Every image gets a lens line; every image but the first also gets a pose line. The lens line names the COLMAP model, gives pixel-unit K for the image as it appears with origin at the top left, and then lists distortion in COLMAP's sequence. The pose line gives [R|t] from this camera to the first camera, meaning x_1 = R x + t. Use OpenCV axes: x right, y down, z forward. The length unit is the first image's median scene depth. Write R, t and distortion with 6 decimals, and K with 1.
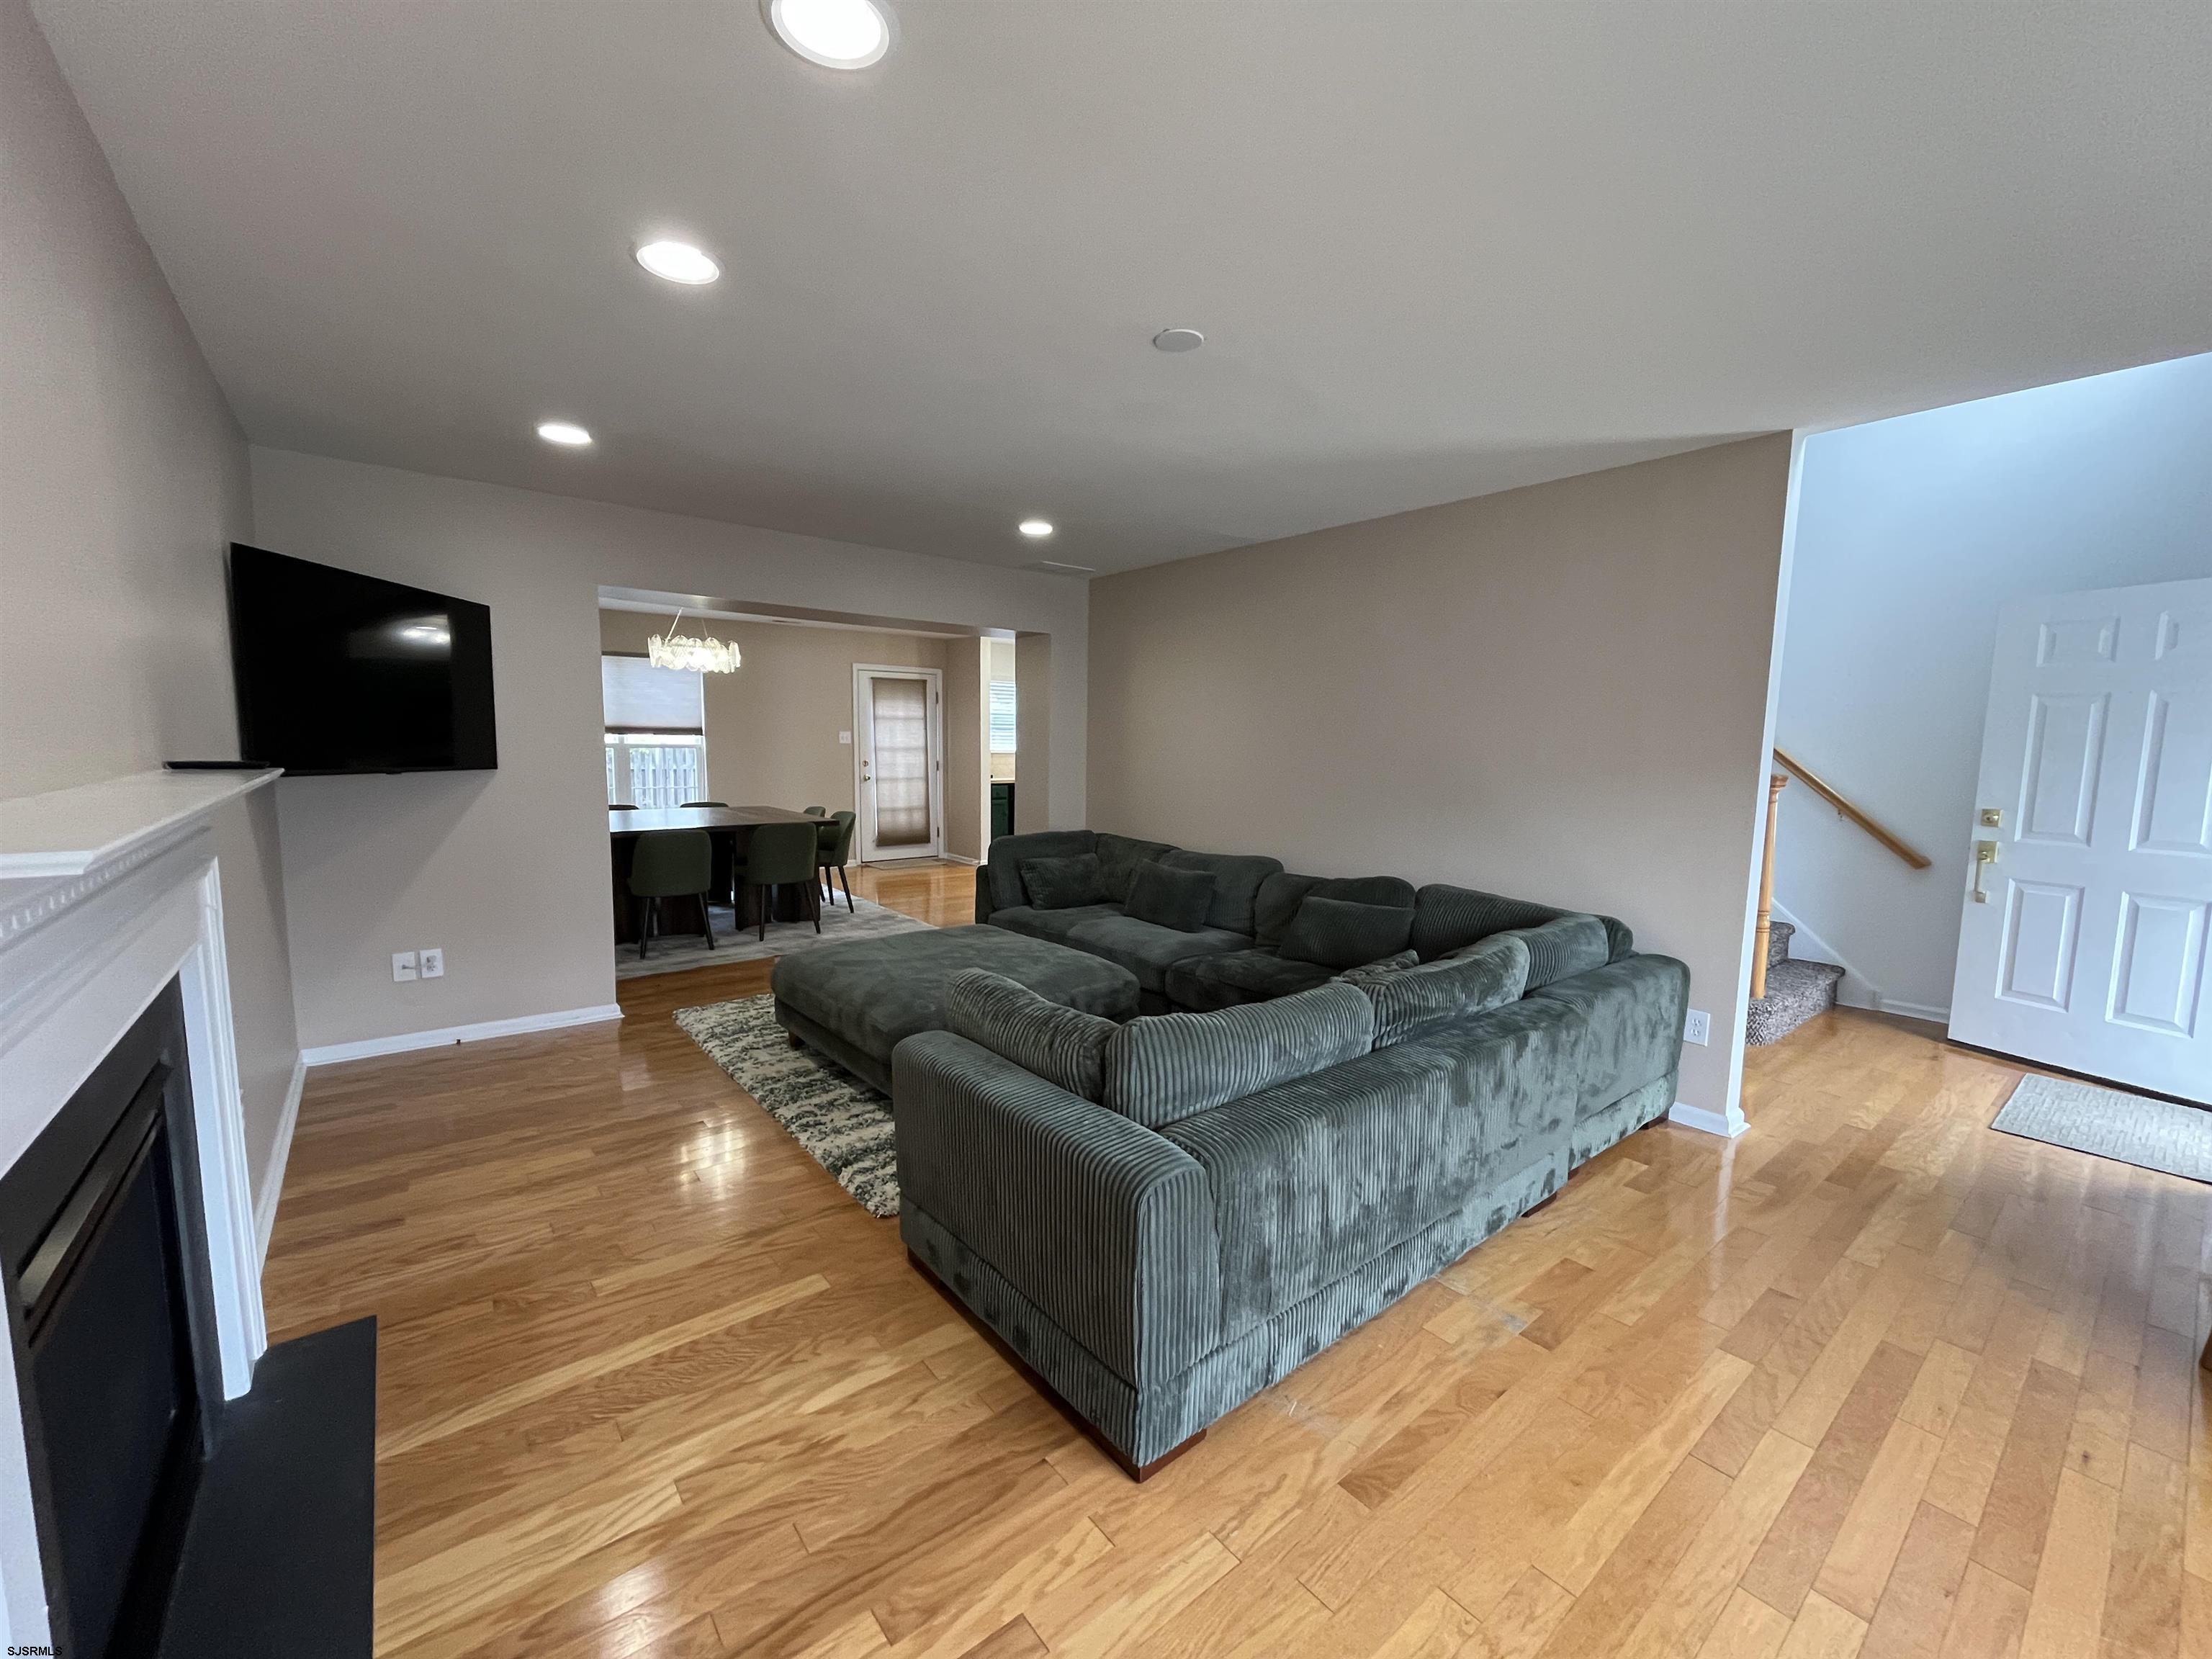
lens RADIAL K [[905.2, 0, 1103.4], [0, 905.2, 836.1], [0, 0, 1]] dist [0.003592, -0.000388]
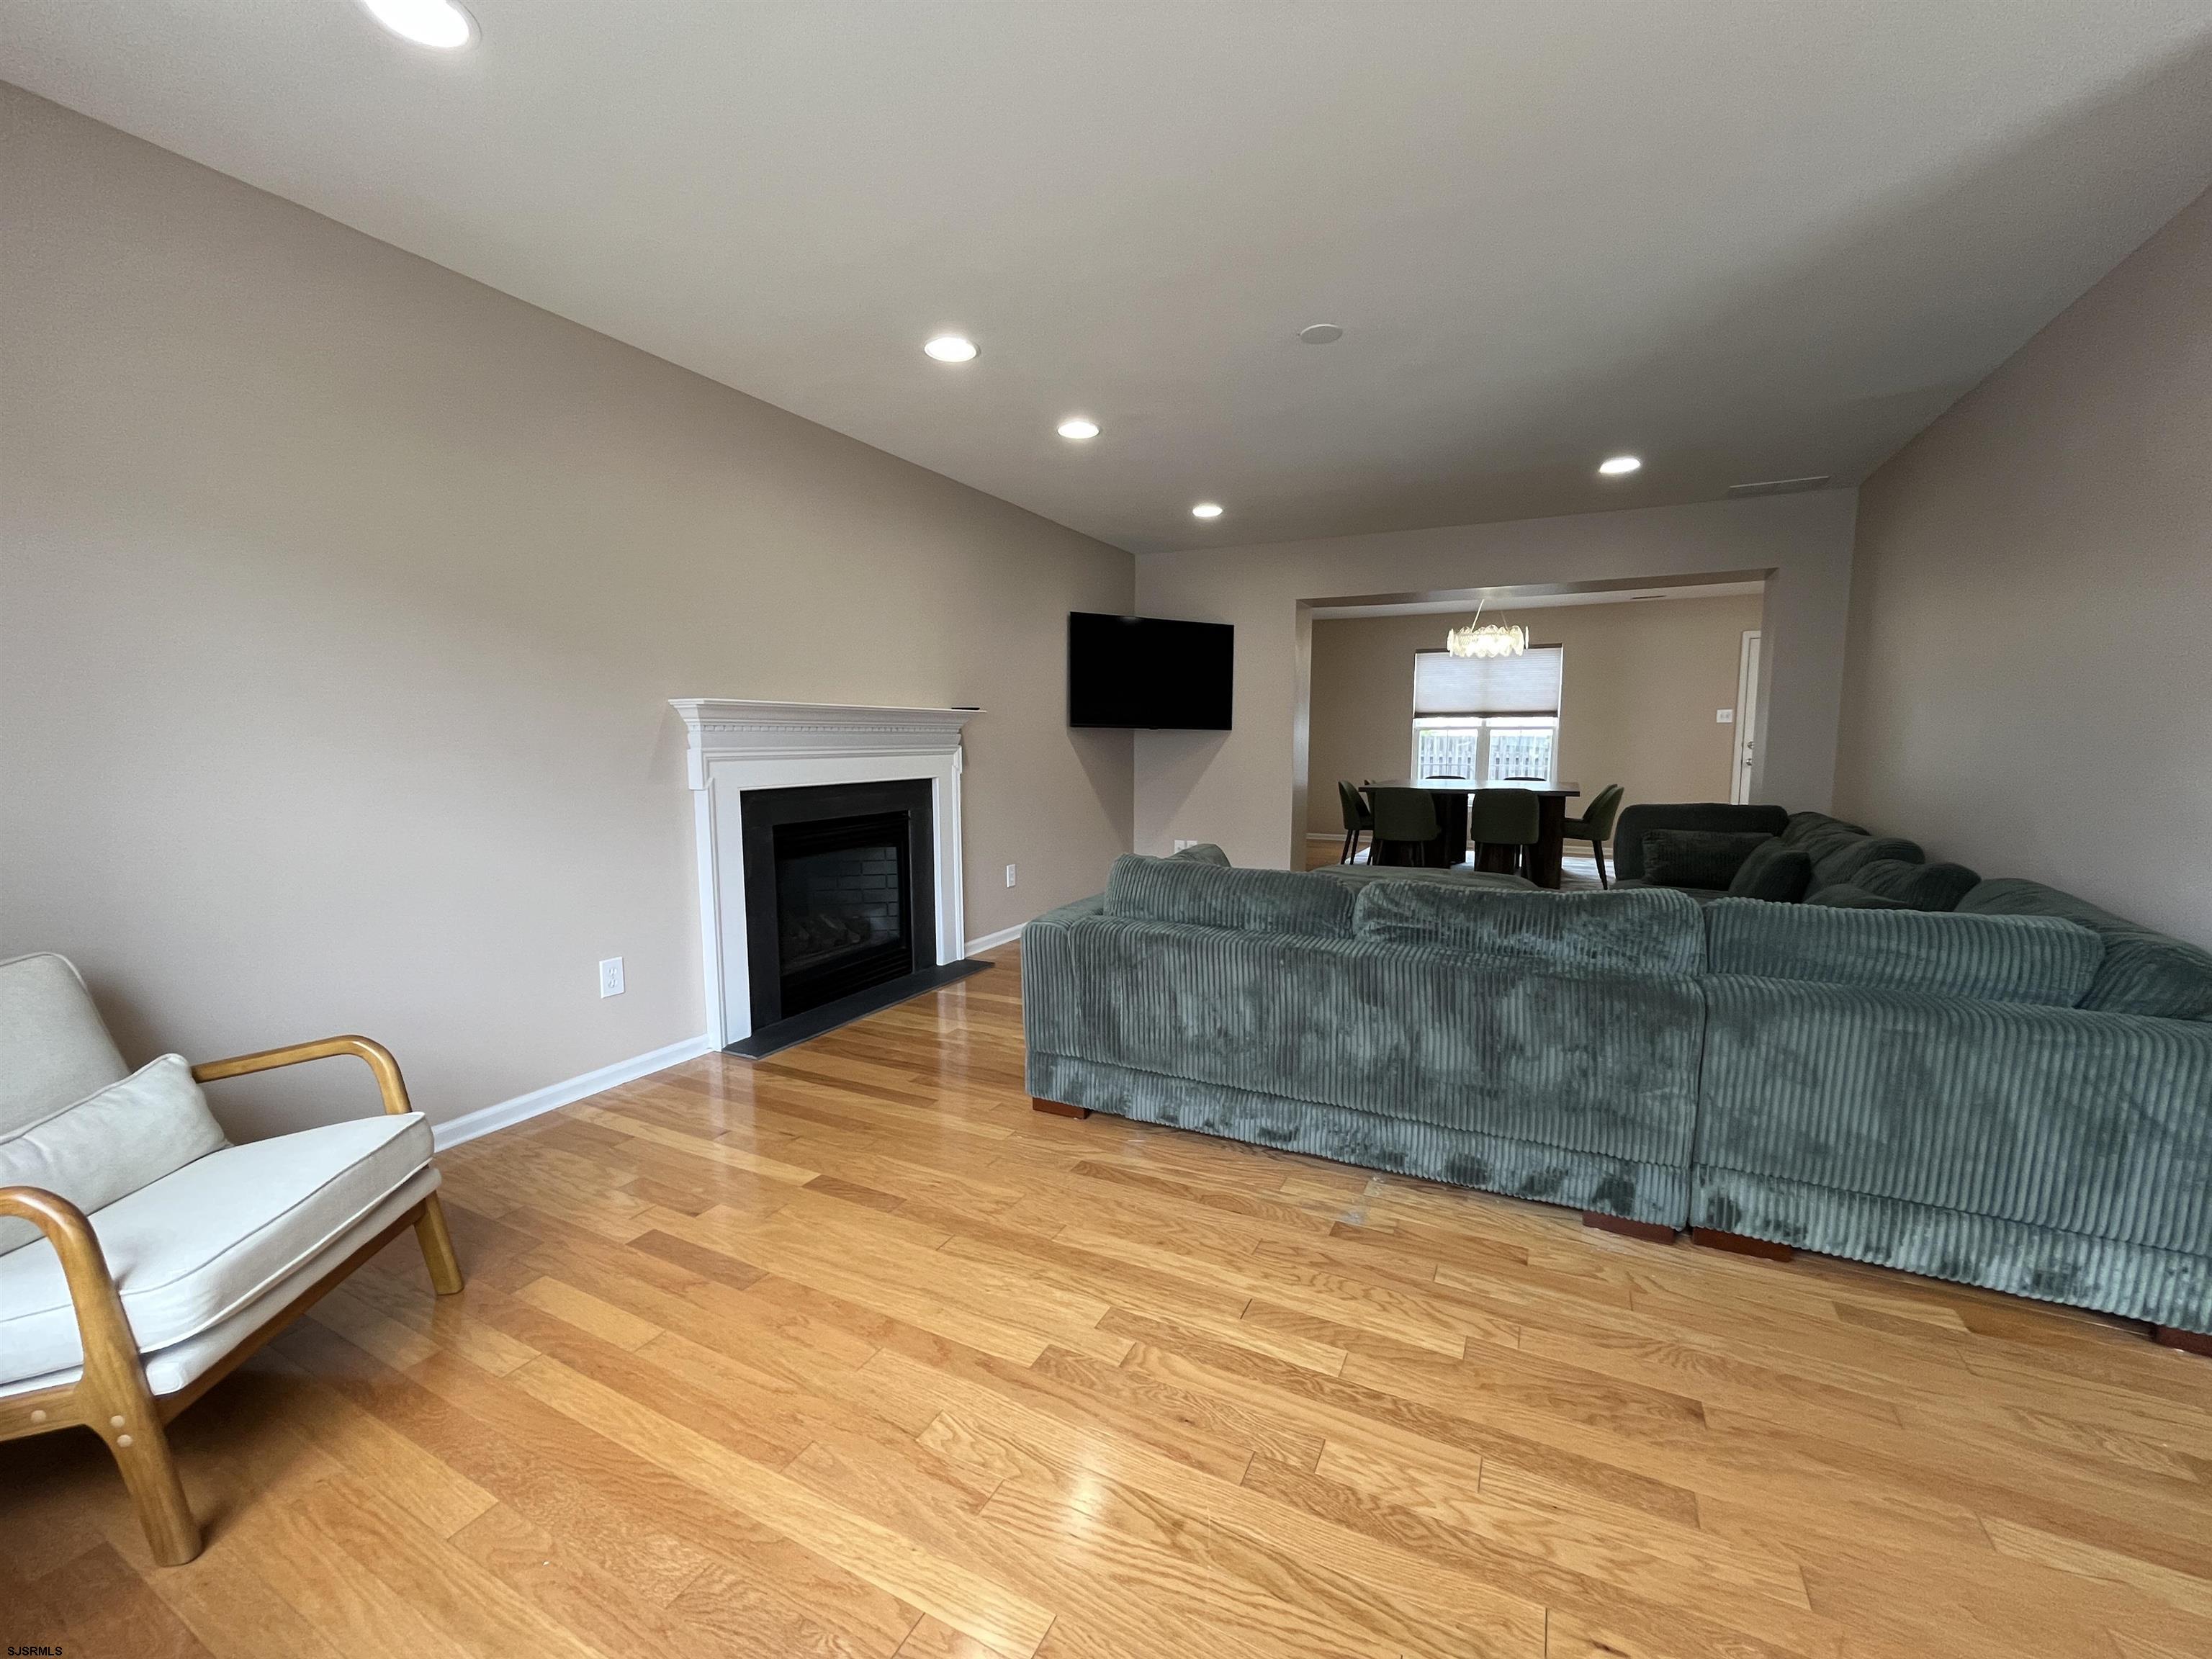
lens RADIAL K [[905.2, 0, 1103.4], [0, 905.2, 836.1], [0, 0, 1]] dist [0.003592, -0.000388]
pose [[0.400513, 0.082524, -0.912568, 1.272233], [-0.092241, 0.994508, 0.049450, 0.095789], [0.911637, 0.064371, 0.405925, 0.327650]]
